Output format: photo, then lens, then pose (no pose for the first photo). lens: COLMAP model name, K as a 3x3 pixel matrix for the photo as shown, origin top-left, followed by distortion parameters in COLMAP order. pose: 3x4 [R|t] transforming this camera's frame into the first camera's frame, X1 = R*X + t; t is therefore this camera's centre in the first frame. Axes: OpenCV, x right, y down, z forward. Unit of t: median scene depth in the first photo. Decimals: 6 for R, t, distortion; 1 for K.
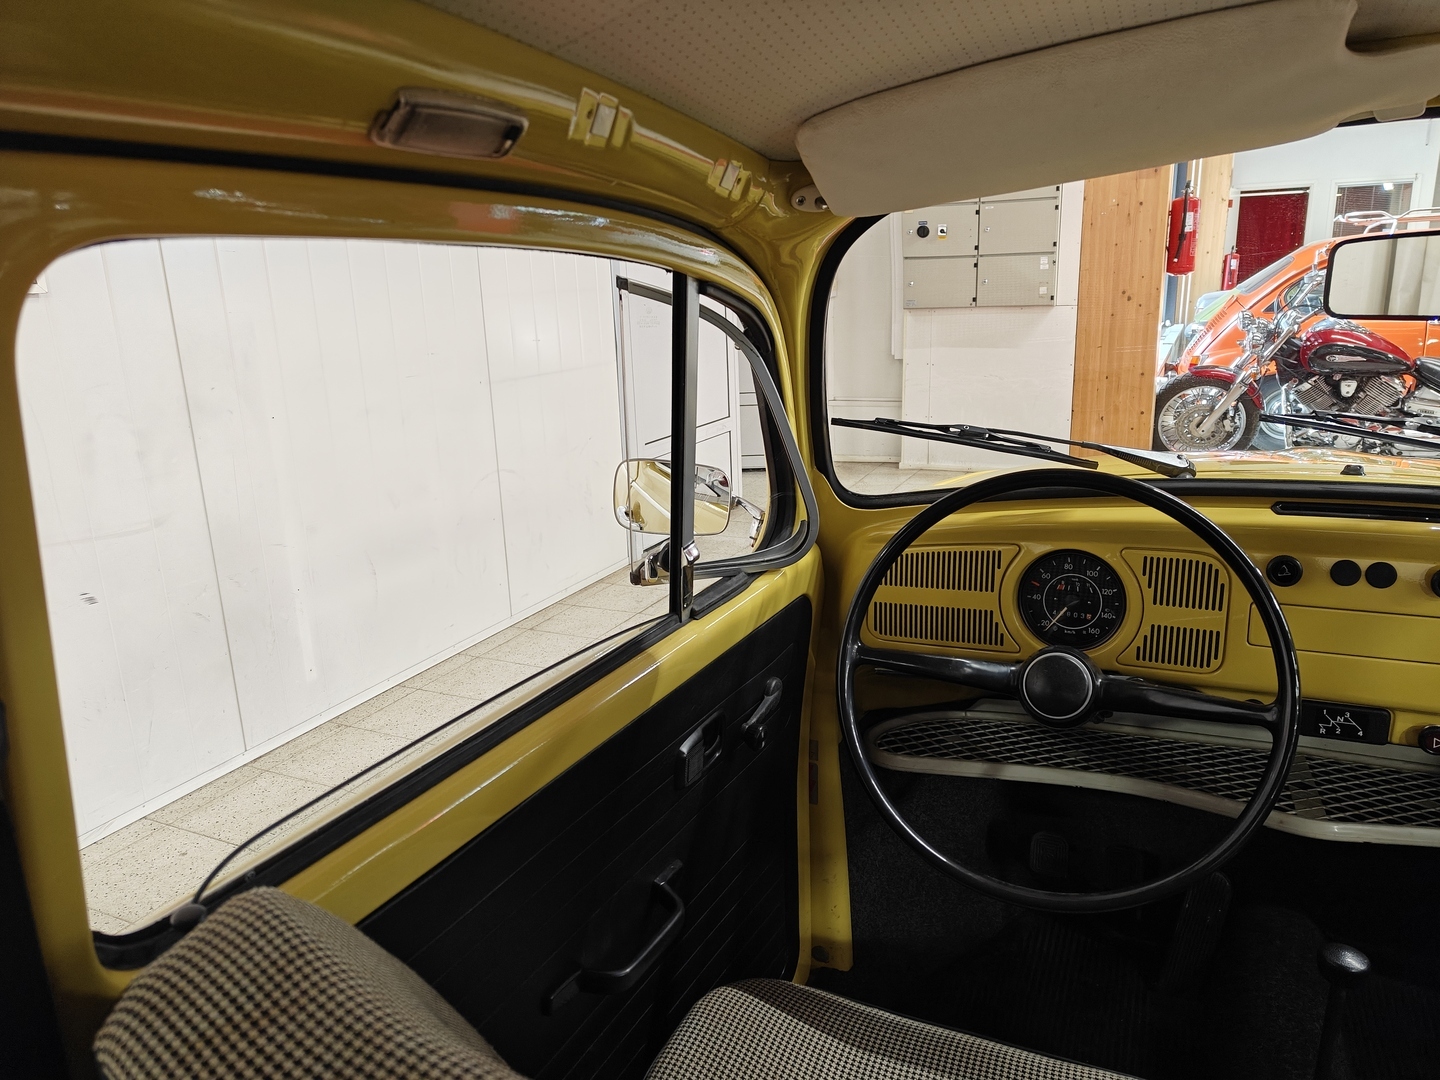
lens RADIAL K [[1011.3, 0, 720.0], [0, 1011.3, 540.0], [0, 0, 1]] dist [0.011735, 0.002290]
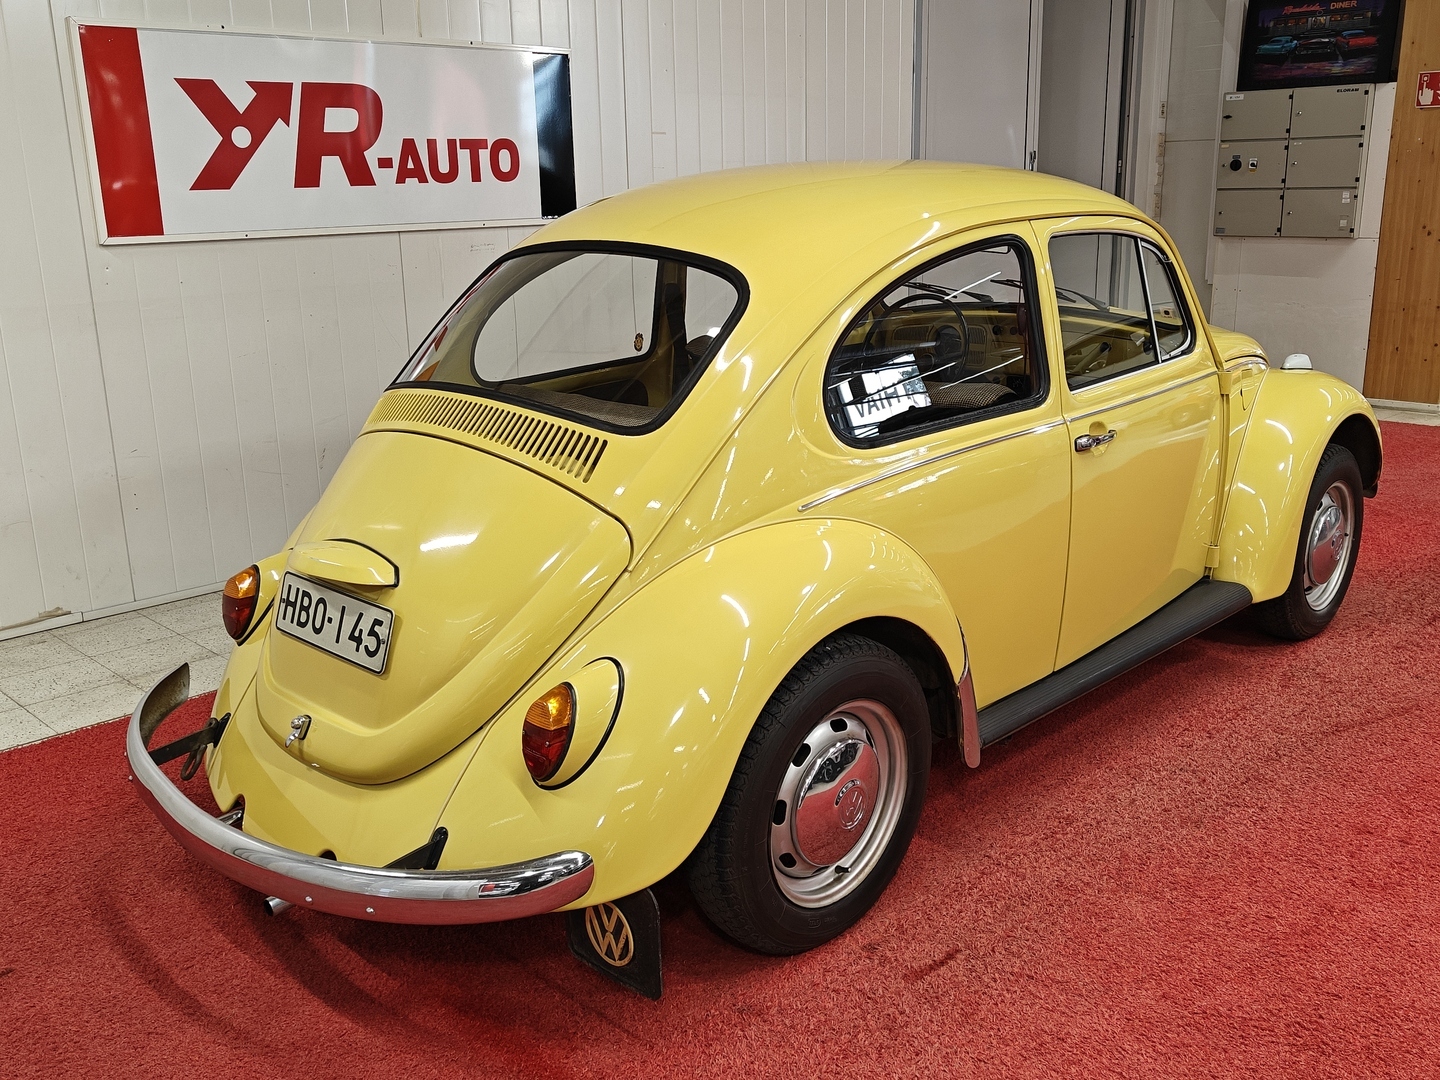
lens RADIAL K [[1339.8, 0, 720.1], [0, 1339.8, 548.8], [0, 0, 1]] dist [0.005019, 0.013162]
pose [[0.942114, 0.105993, -0.318099, 0.944744], [-0.099769, 0.994365, 0.035843, 0.524589], [0.320106, -0.002032, 0.947380, -2.656839]]
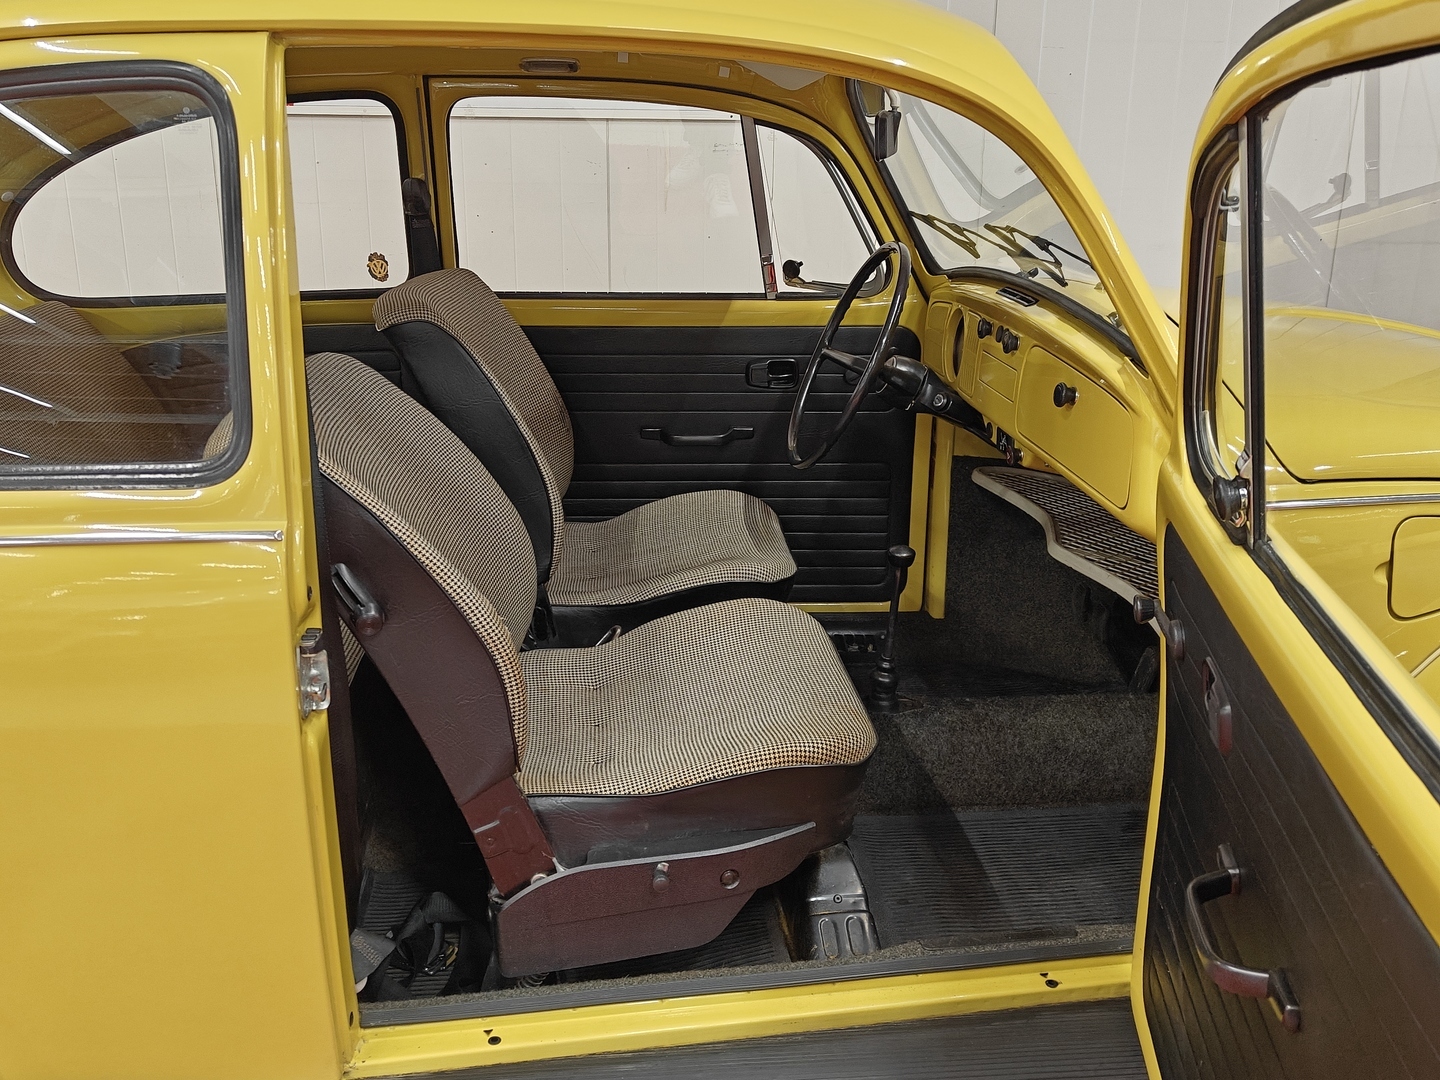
lens RADIAL K [[1339.8, 0, 720.1], [0, 1339.8, 548.8], [0, 0, 1]] dist [0.005019, 0.013162]
pose [[0.494900, 0.304990, -0.813668, 1.759715], [-0.257491, 0.945798, 0.197902, 0.039387], [0.829923, 0.111571, 0.546608, -0.357637]]
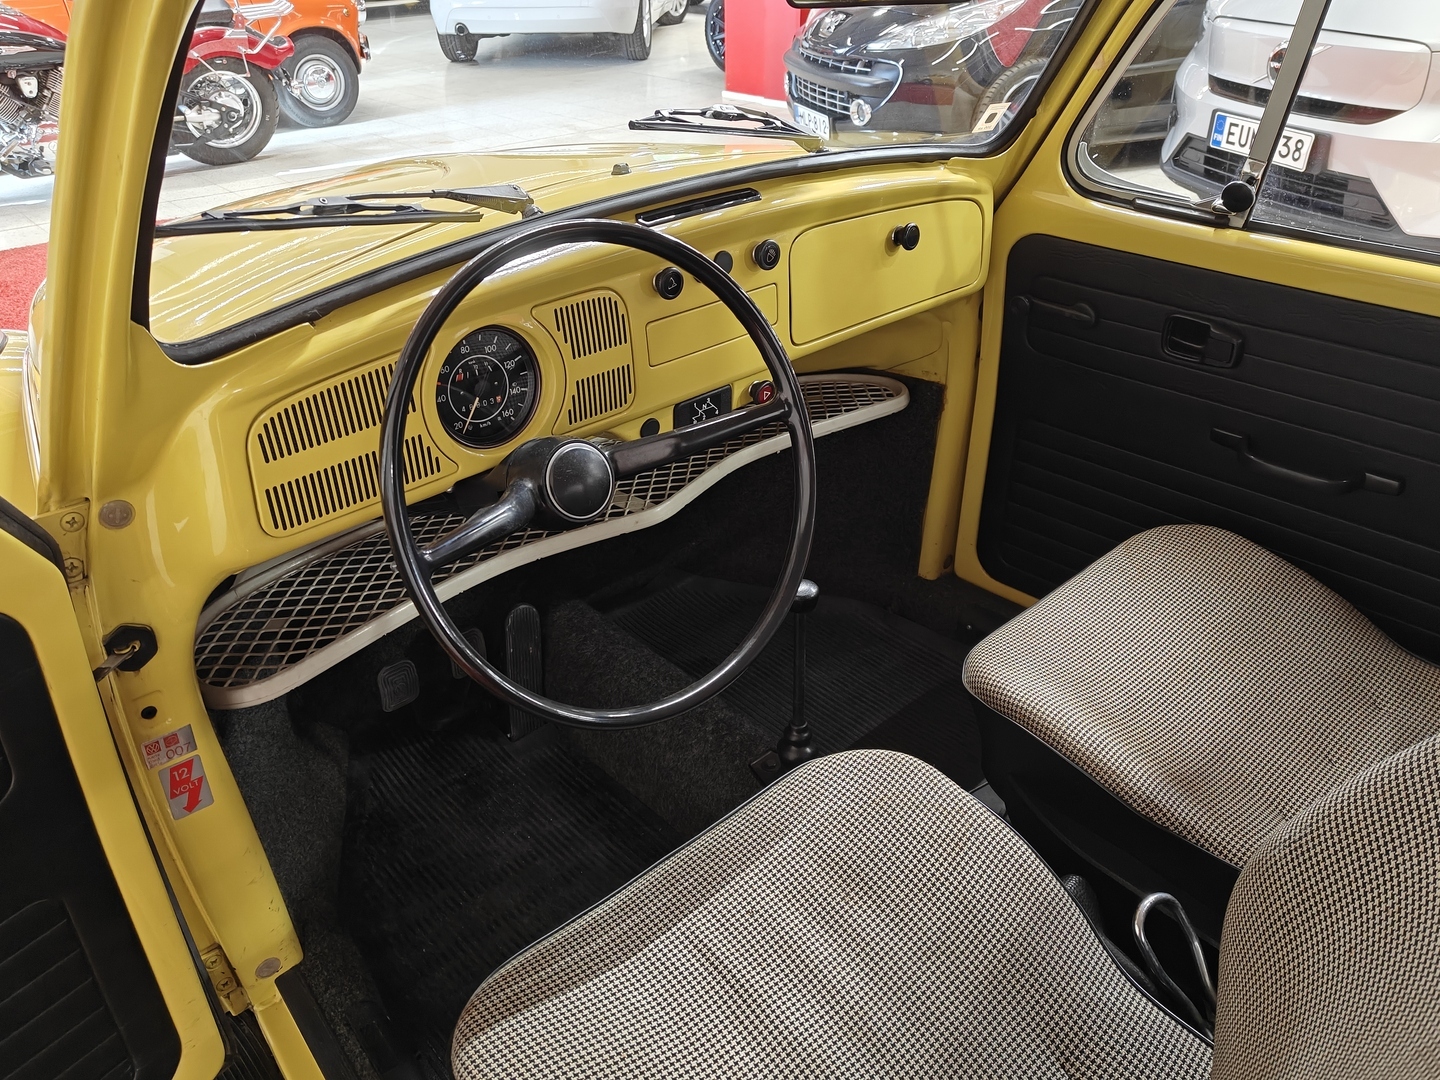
lens RADIAL K [[1094.2, 0, 722.8], [0, 1094.2, 553.9], [0, 0, 1]] dist [0.014787, -0.023807]
pose [[0.389589, -0.454417, 0.801078, -0.333511], [0.233816, 0.890105, 0.391206, -0.115869], [-0.890815, 0.034896, 0.453025, 0.388397]]
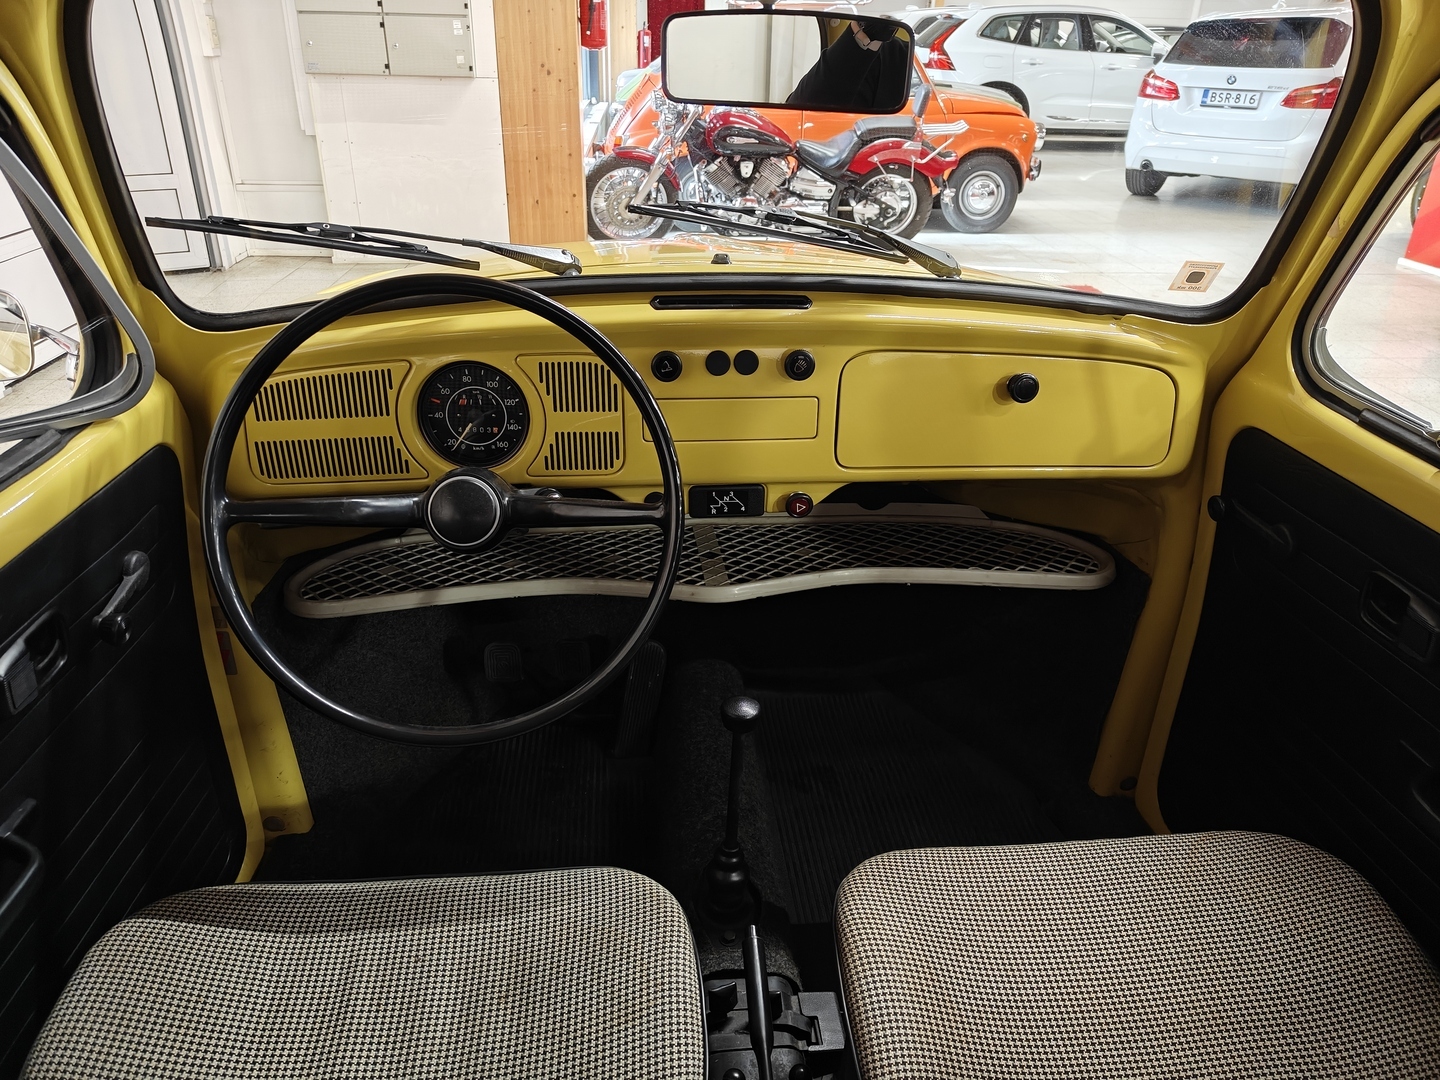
lens RADIAL K [[1010.9, 0, 725.9], [0, 1010.9, 541.1], [0, 0, 1]] dist [0.006403, -0.003389]
pose [[0.866443, -0.175820, 0.467294, 0.083643], [0.077469, 0.971951, 0.222057, -0.015746], [-0.493229, -0.156199, 0.855761, 0.061004]]
